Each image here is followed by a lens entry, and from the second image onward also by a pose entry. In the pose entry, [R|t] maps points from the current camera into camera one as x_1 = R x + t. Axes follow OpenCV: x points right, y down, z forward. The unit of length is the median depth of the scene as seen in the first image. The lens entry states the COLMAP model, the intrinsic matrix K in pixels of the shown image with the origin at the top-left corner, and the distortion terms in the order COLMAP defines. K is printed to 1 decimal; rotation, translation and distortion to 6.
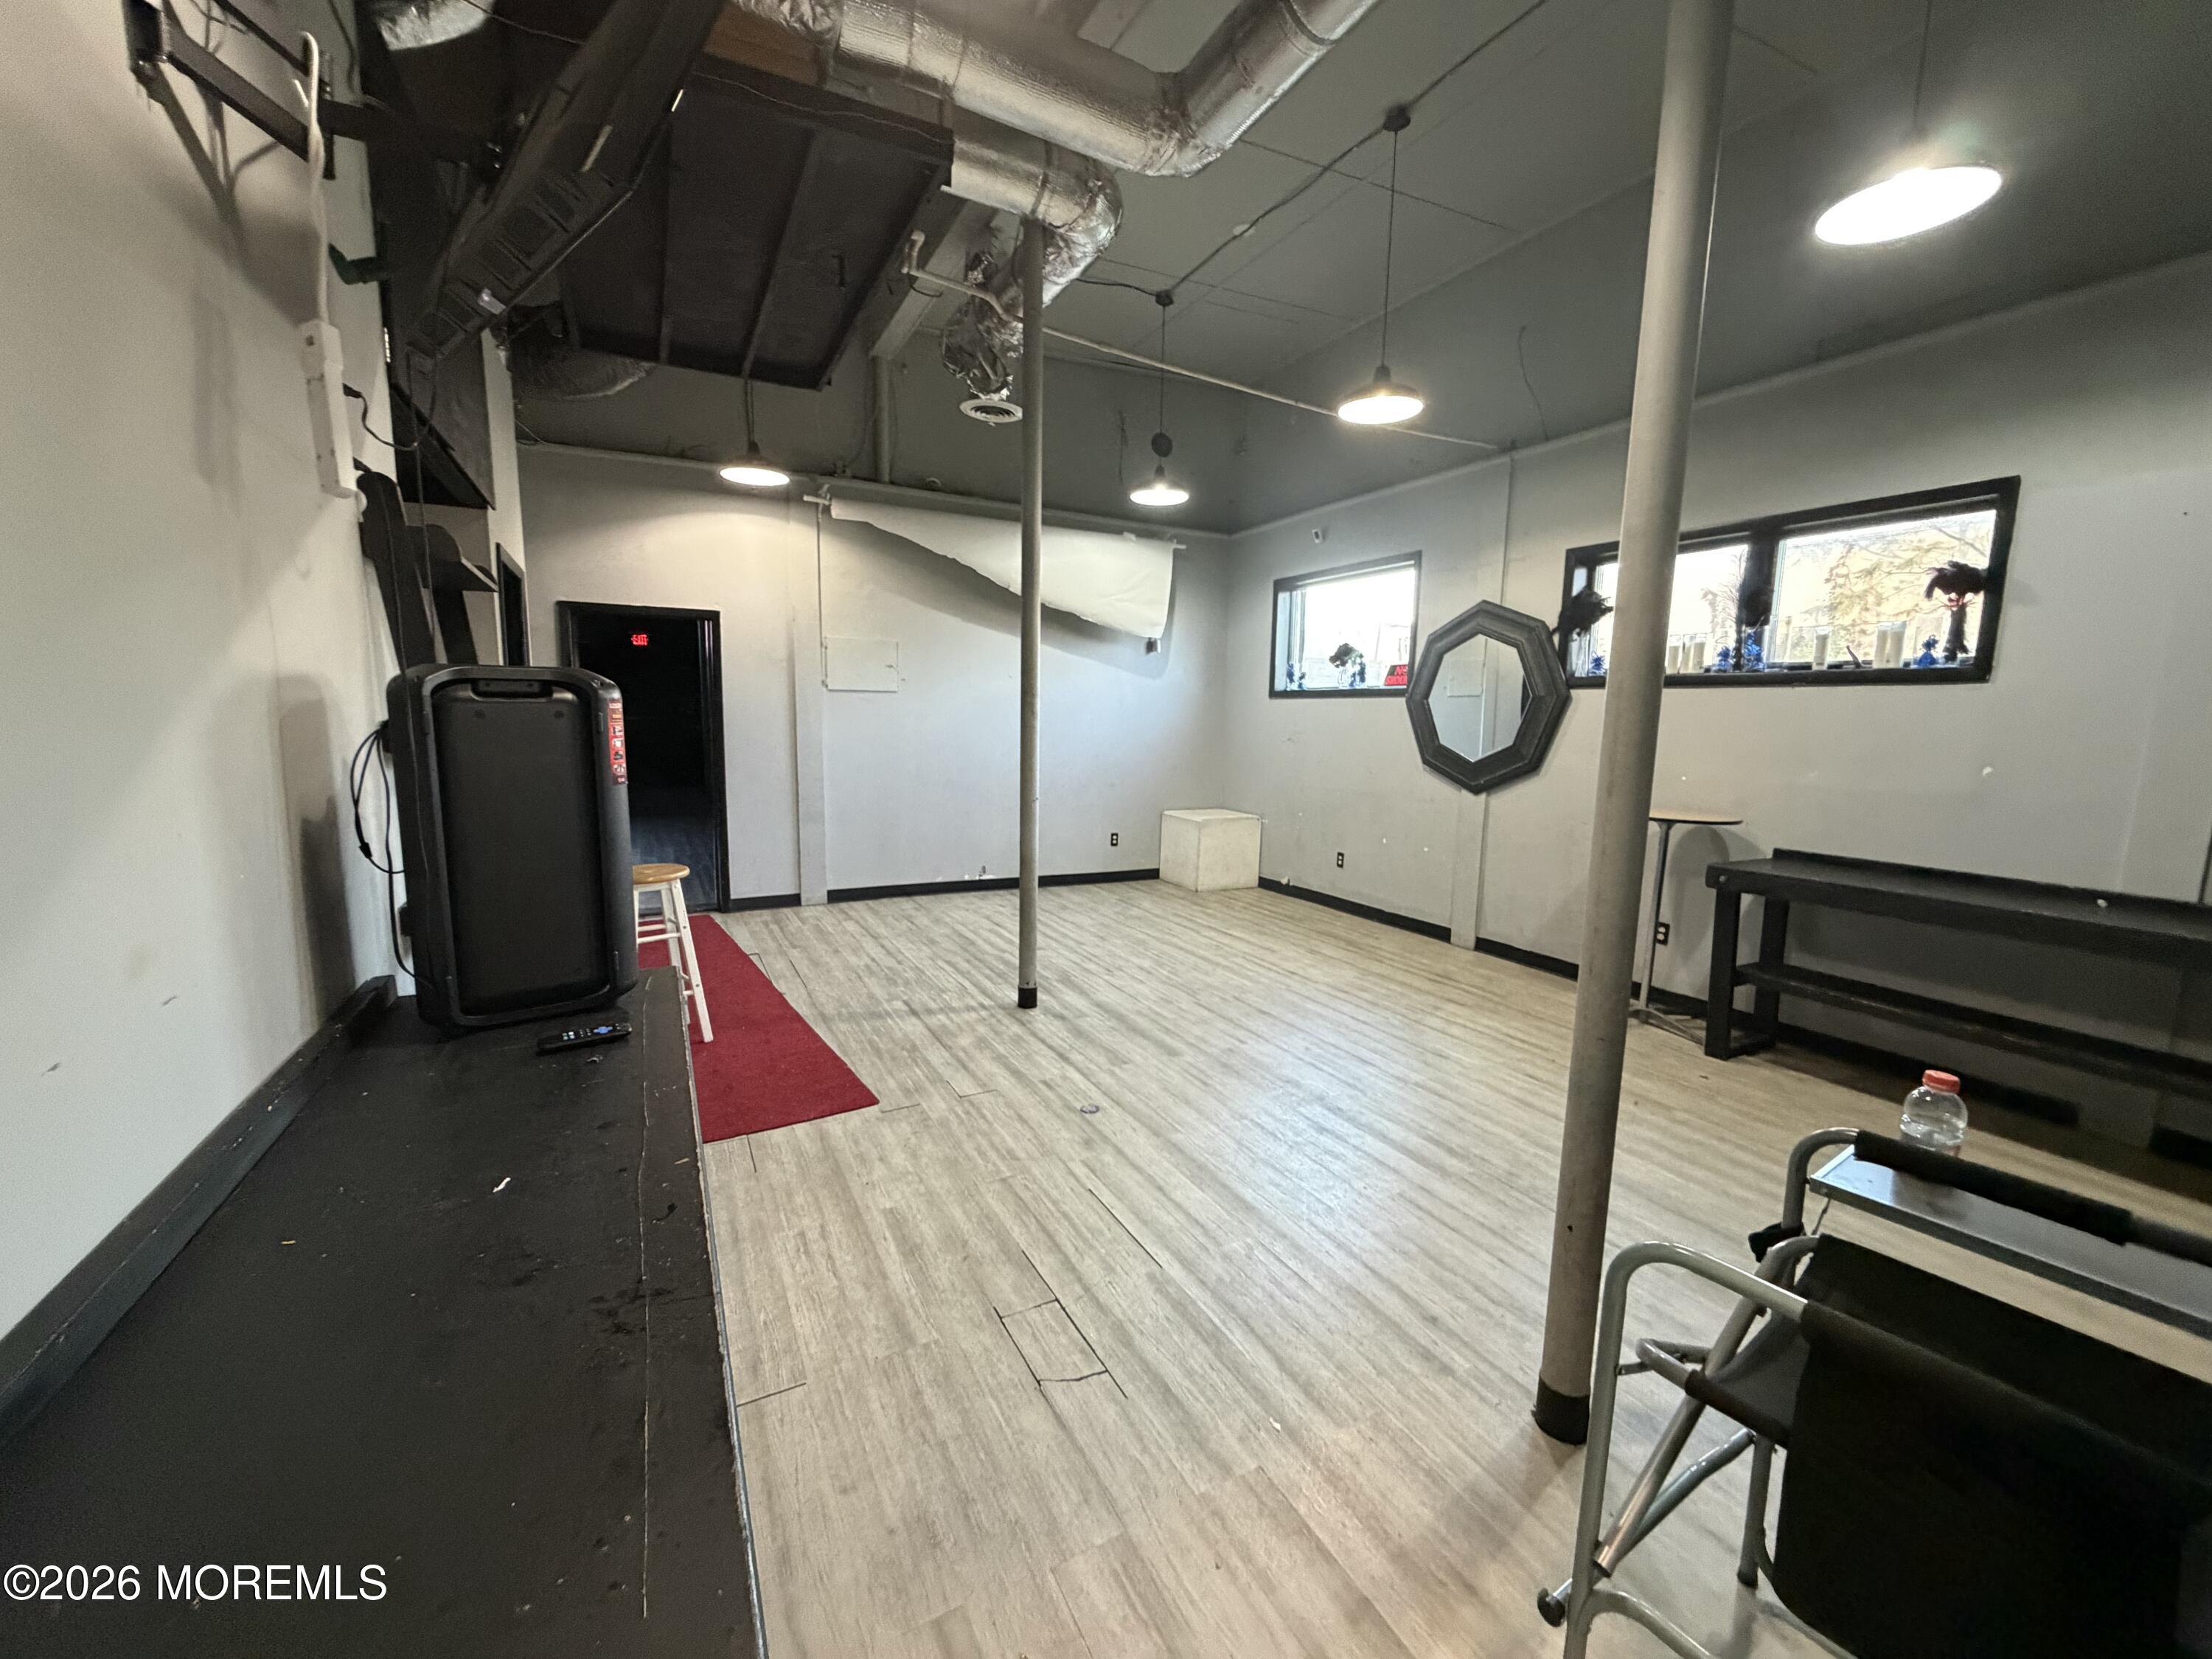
lens RADIAL K [[882.6, 0, 1100.0], [0, 882.6, 835.2], [0, 0, 1]] dist [-0.000136, -0.000242]
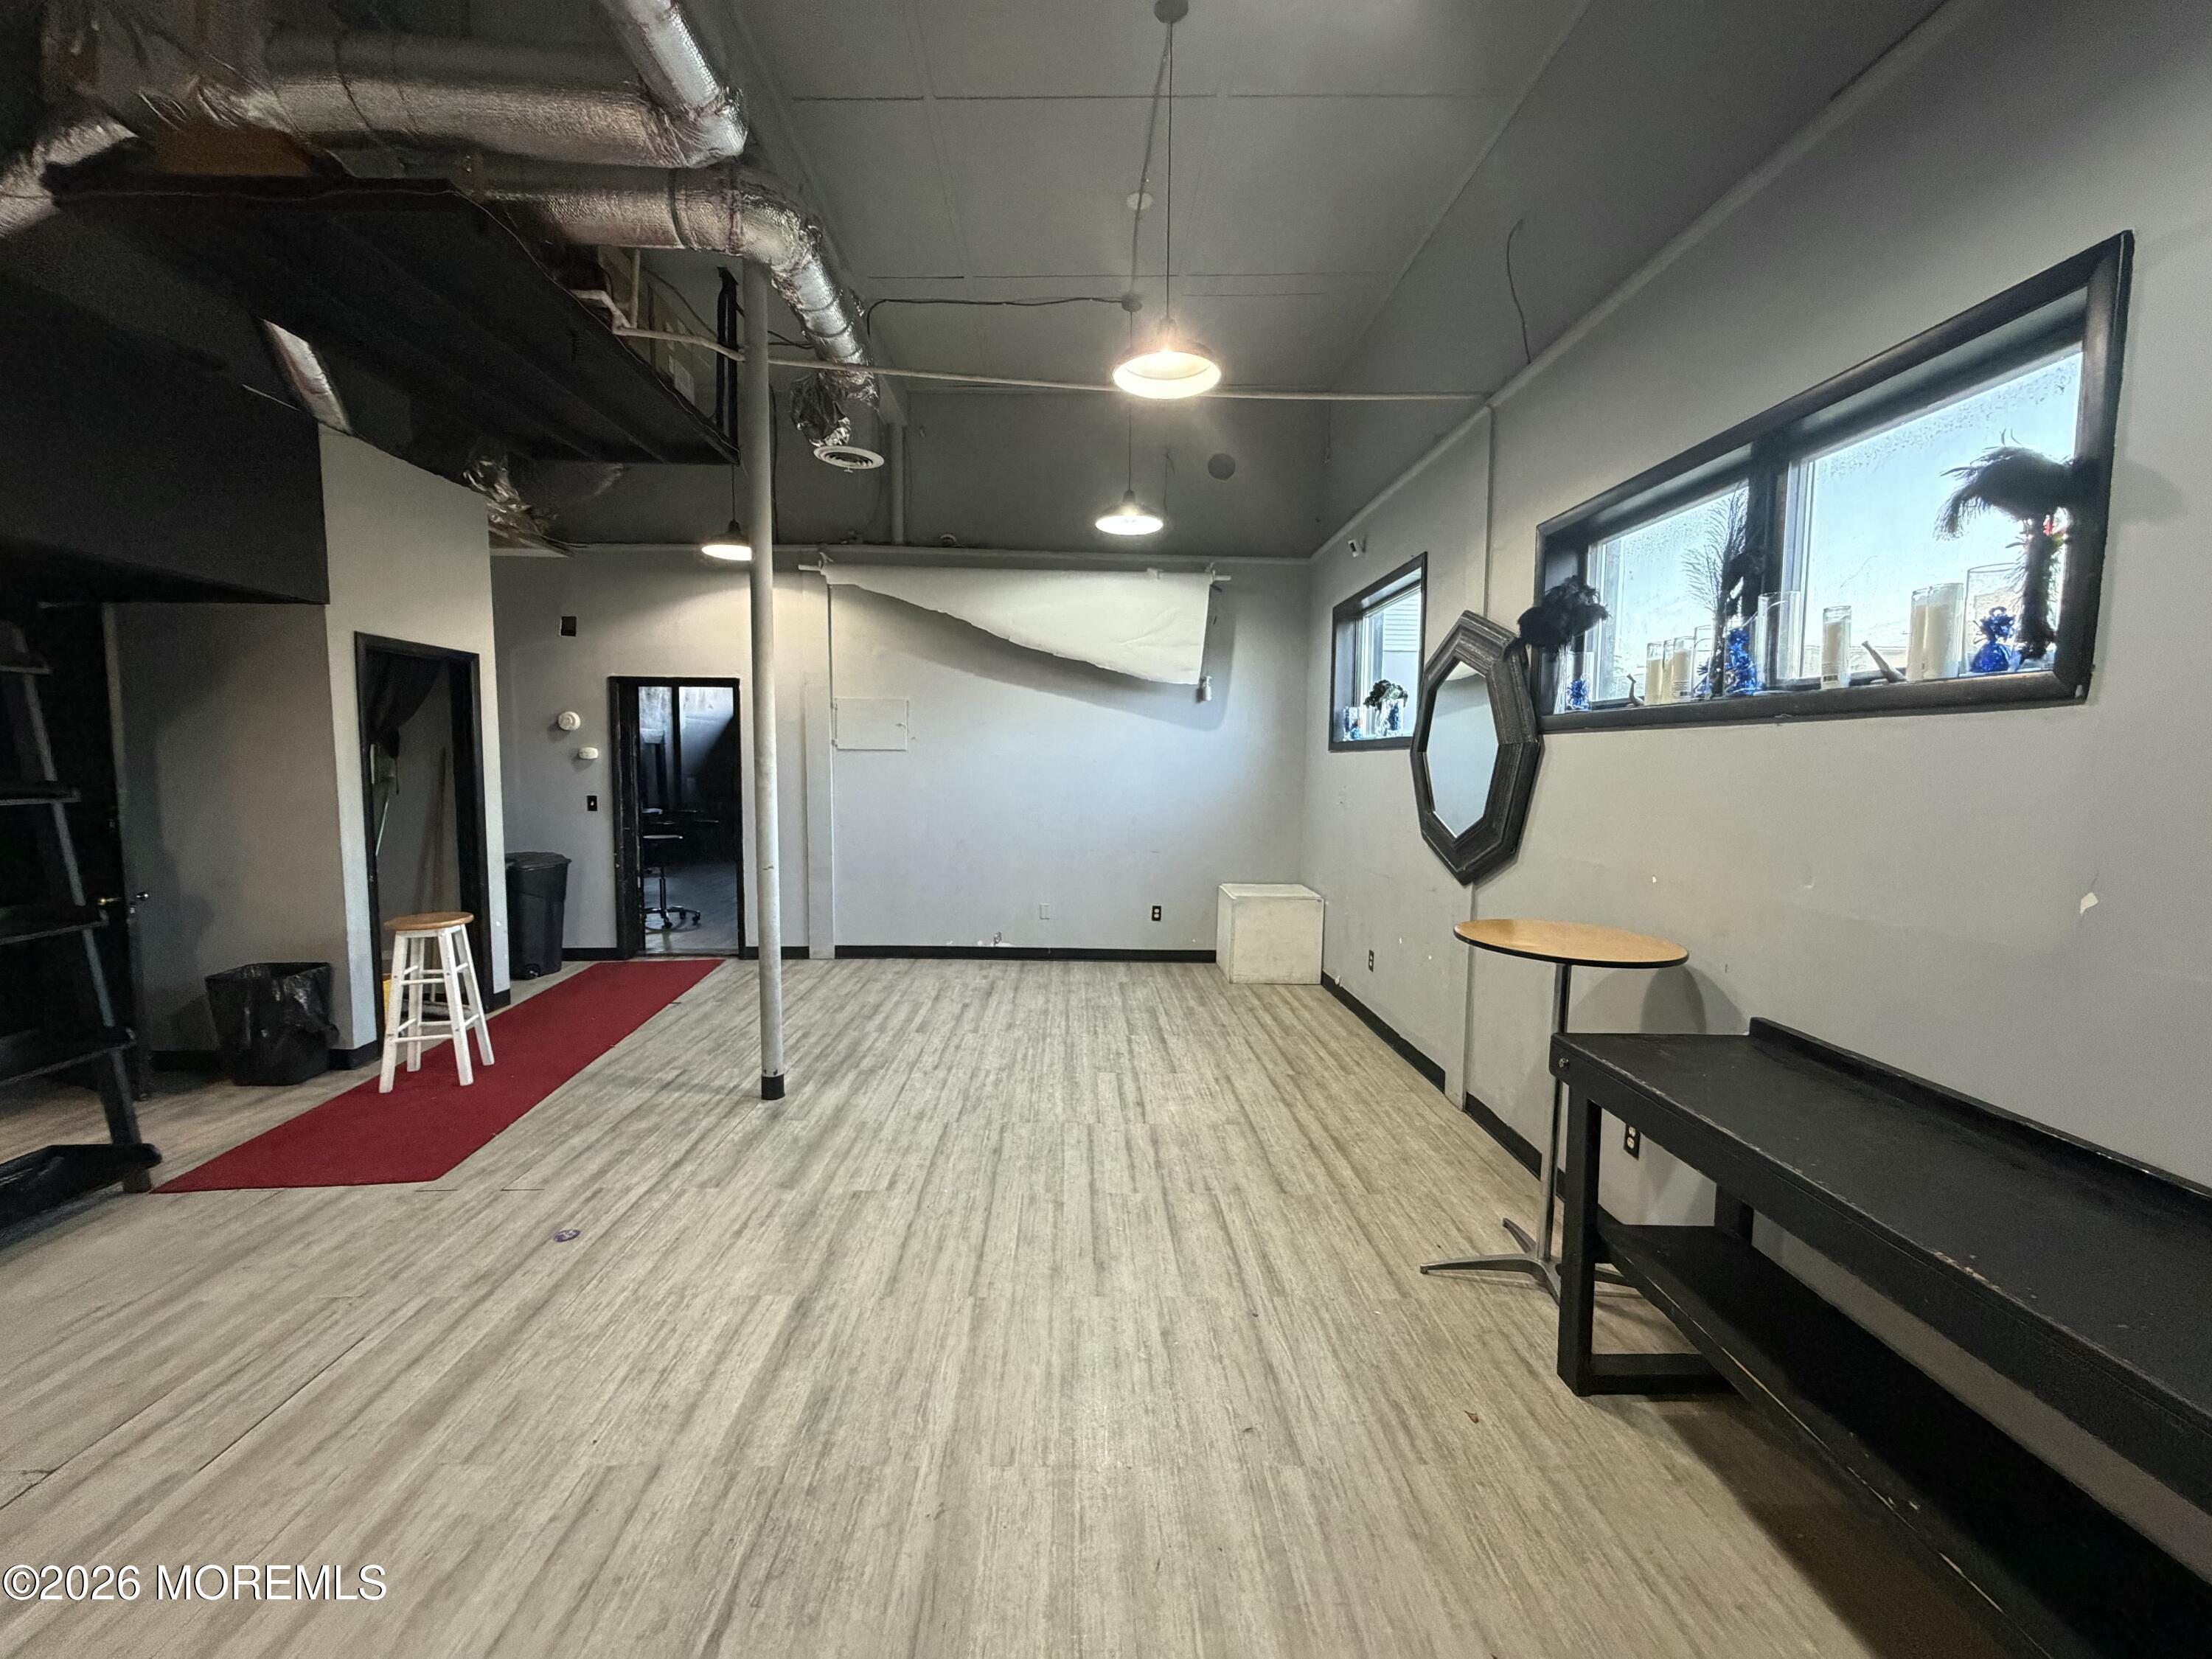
lens RADIAL K [[882.6, 0, 1101.6], [0, 882.6, 835.1], [0, 0, 1]] dist [-0.000136, -0.000242]
pose [[0.901017, 0.028000, -0.432879, 0.686468], [-0.054568, 0.997304, -0.049072, -0.053107], [0.430338, 0.067836, 0.900115, 0.359261]]
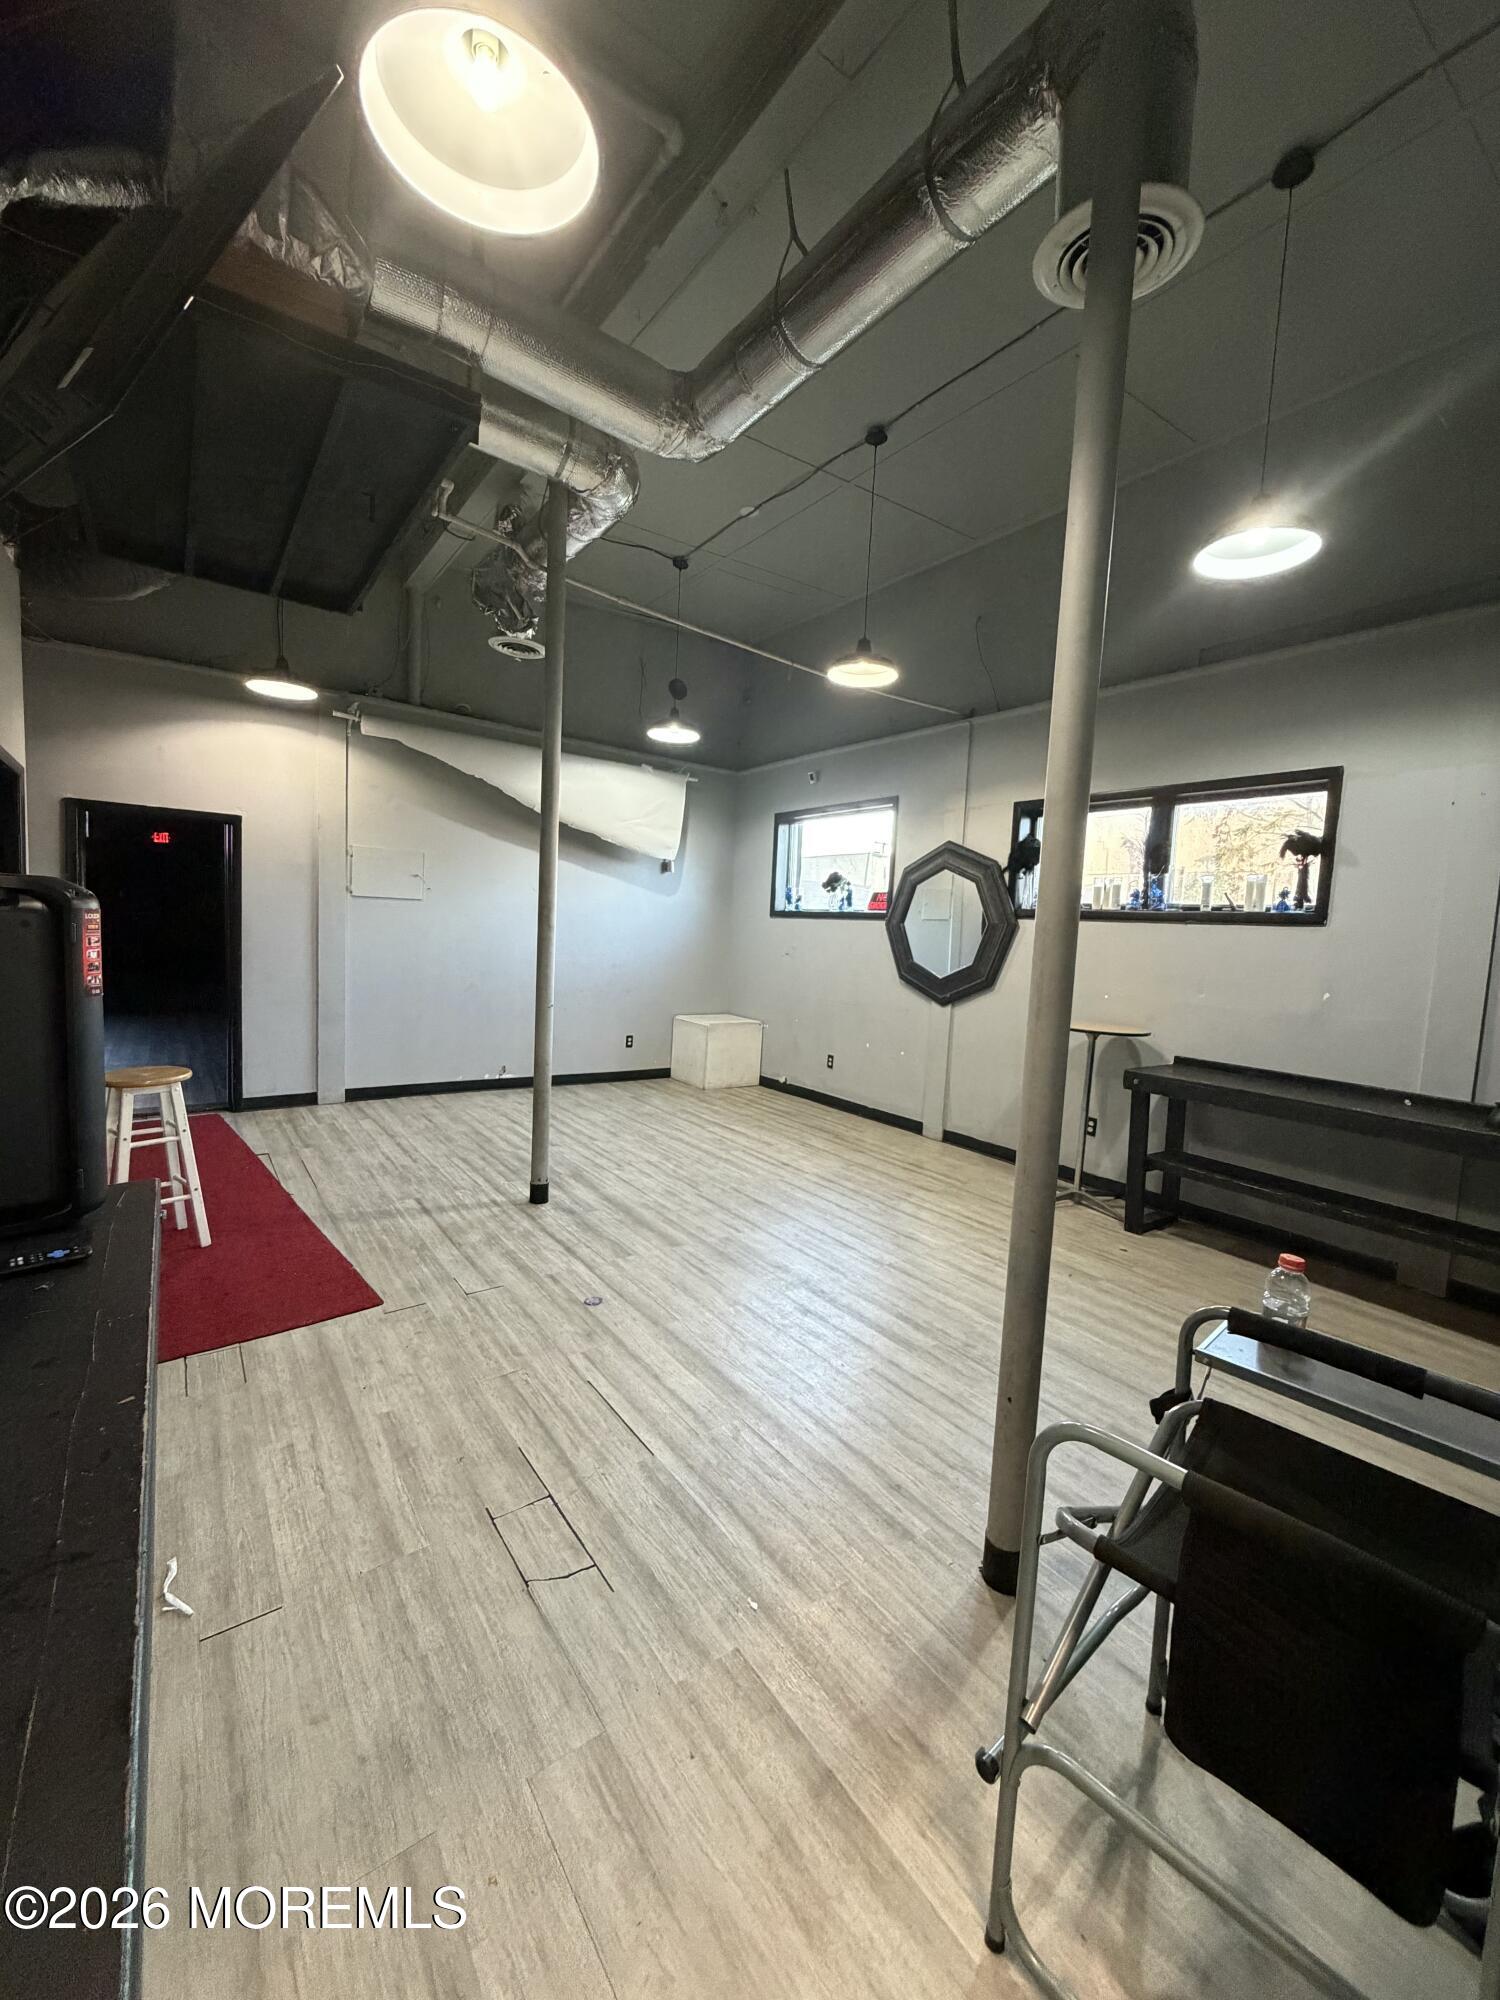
lens RADIAL K [[798.0, 0, 748.4], [0, 798.0, 996.7], [0, 0, 1]] dist [-0.000136, -0.000242]
pose [[0.987674, 0.016795, 0.155624, 0.014873], [-0.009523, 0.998833, -0.047352, -0.009632], [-0.156237, 0.045286, 0.986681, 0.007140]]
